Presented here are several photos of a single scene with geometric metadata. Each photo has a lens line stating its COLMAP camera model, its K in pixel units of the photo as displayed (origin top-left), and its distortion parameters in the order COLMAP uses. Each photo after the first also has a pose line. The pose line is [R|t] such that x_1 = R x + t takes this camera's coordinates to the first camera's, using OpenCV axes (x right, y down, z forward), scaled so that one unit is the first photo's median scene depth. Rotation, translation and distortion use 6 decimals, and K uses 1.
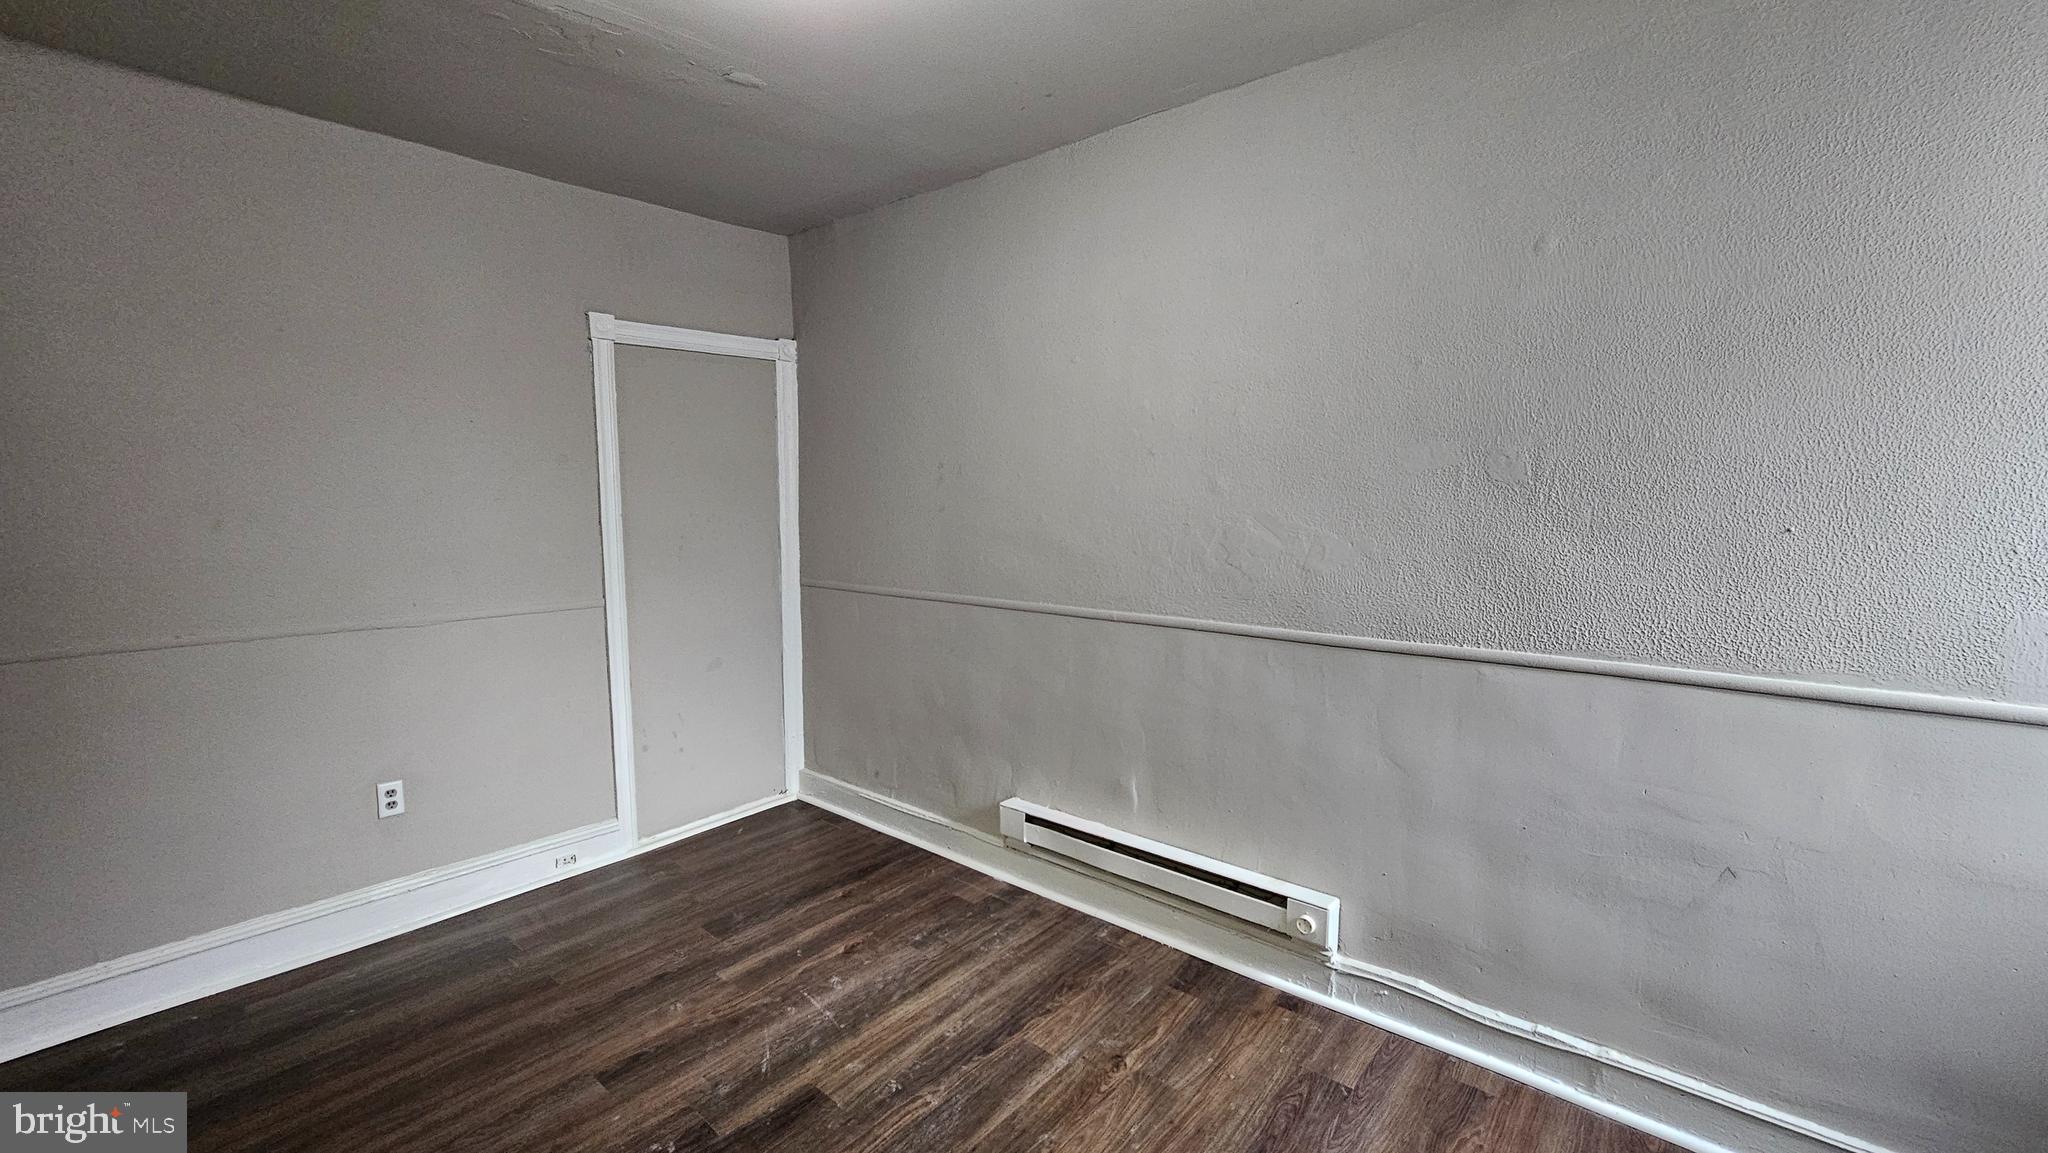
lens RADIAL K [[839.7, 0, 1031.4], [0, 839.7, 580.5], [0, 0, 1]] dist [-0.001452, -0.000034]
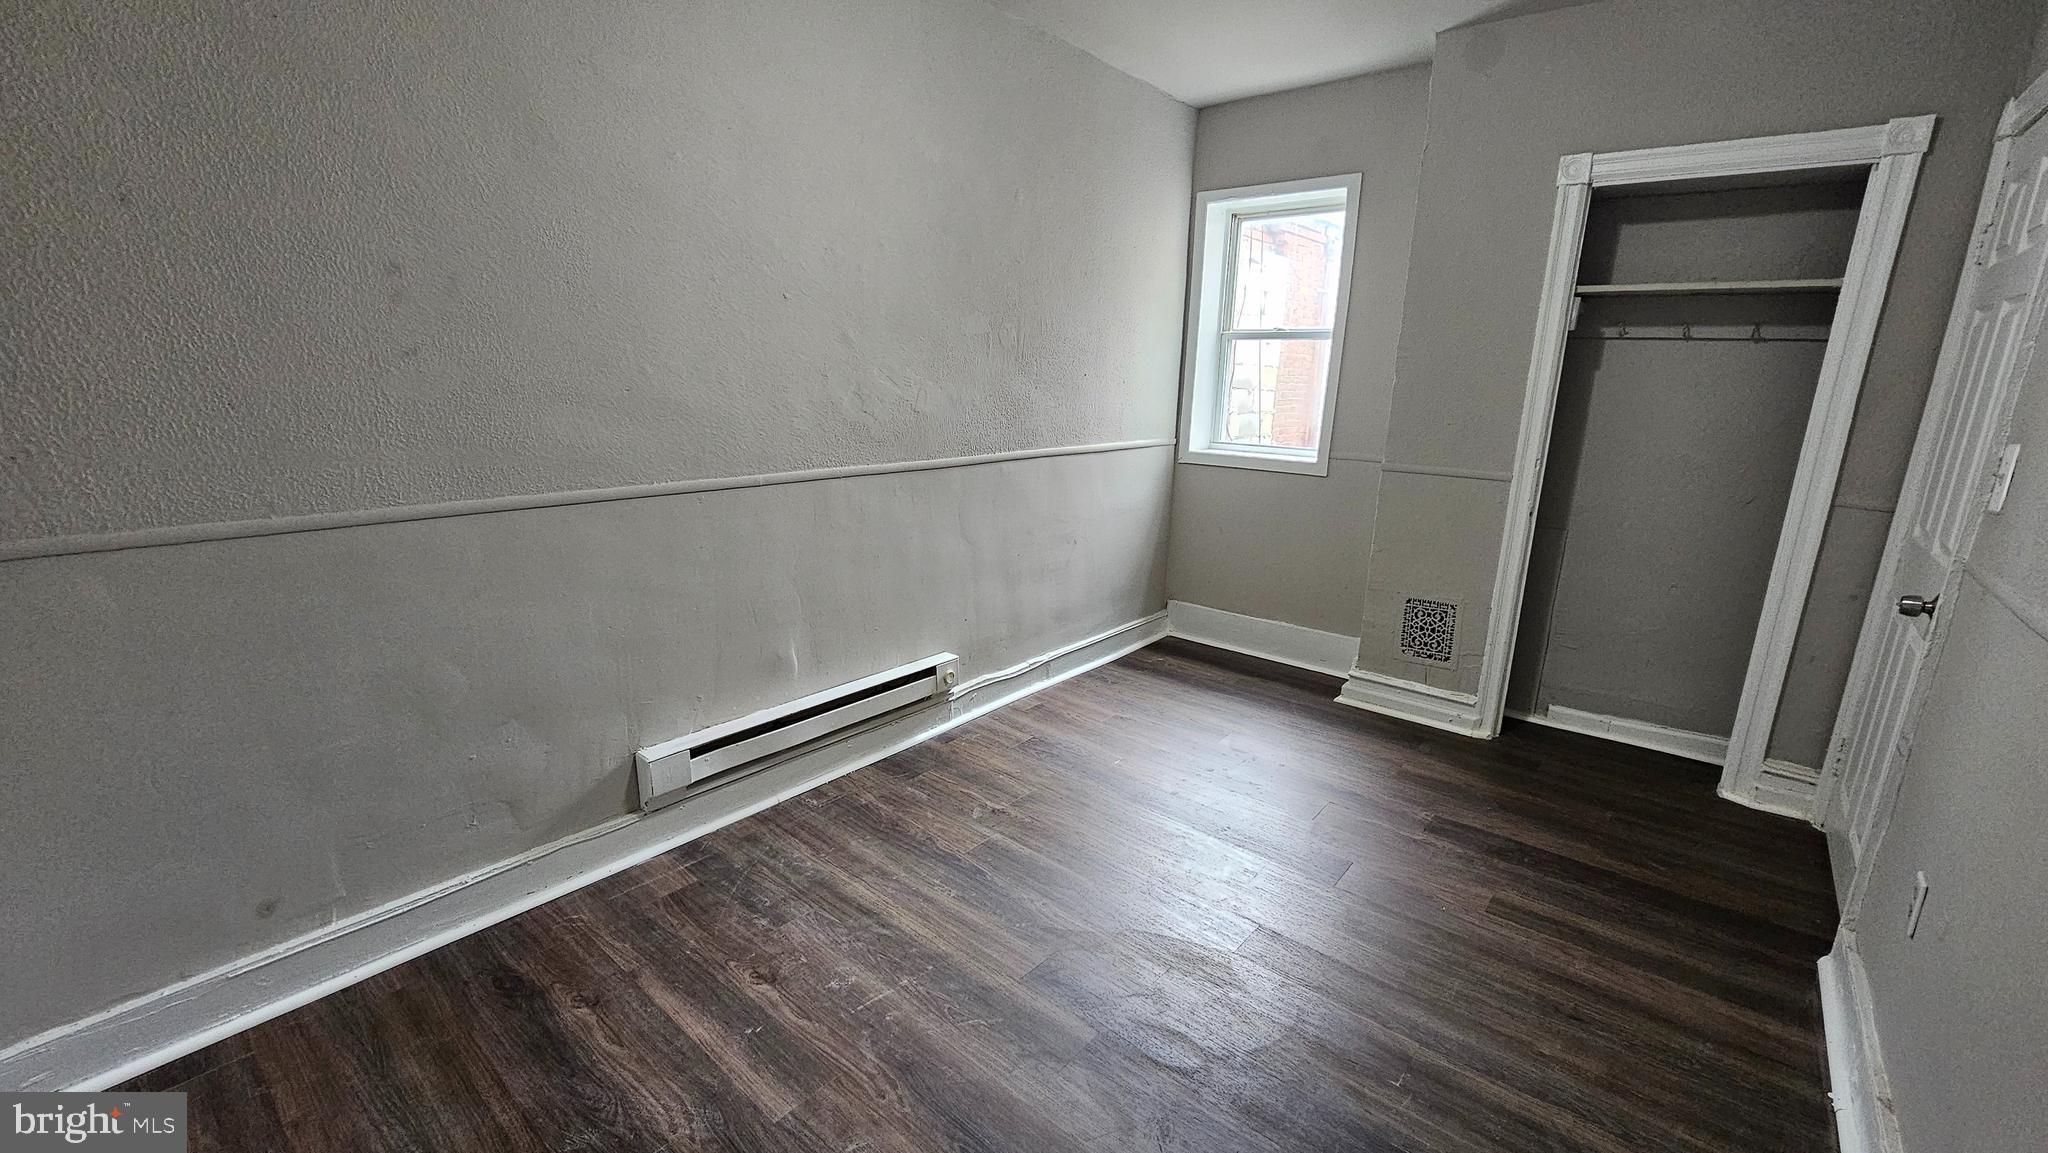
lens RADIAL K [[839.7, 0, 1027.1], [0, 839.7, 585.3], [0, 0, 1]] dist [-0.001452, -0.000034]
pose [[-0.004392, -0.243029, 0.970009, -0.898411], [0.079581, 0.966857, 0.242599, -0.049990], [-0.996819, 0.078259, 0.015094, 0.790687]]
